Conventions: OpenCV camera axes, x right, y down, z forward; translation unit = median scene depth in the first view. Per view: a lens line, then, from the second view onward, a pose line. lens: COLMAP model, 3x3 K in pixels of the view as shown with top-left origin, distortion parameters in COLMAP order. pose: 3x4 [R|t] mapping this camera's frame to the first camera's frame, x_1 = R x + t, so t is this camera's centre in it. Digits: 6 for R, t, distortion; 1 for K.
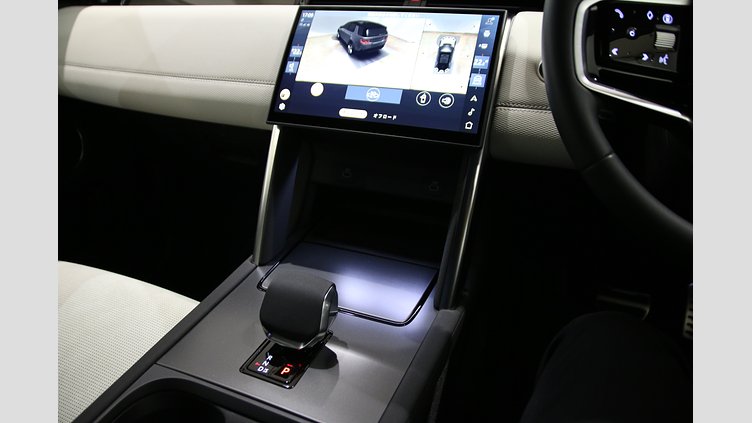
lens RADIAL K [[469.6, 0, 376.0], [0, 469.6, 211.5], [0, 0, 1]] dist [-0.151117, 0.110370]
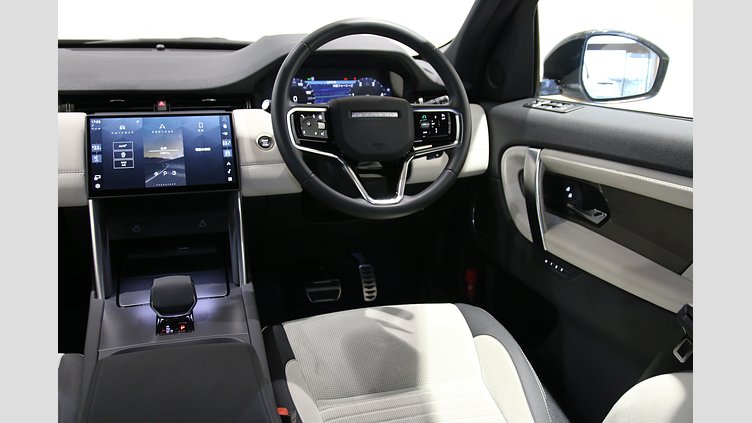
lens RADIAL K [[643.4, 0, 364.9], [0, 643.4, 212.2], [0, 0, 1]] dist [-0.010484, 0.002311]
pose [[0.764795, -0.162176, 0.623528, -0.937503], [0.270632, 0.959143, -0.082479, 0.270796], [-0.584677, 0.231826, 0.777438, -1.143599]]
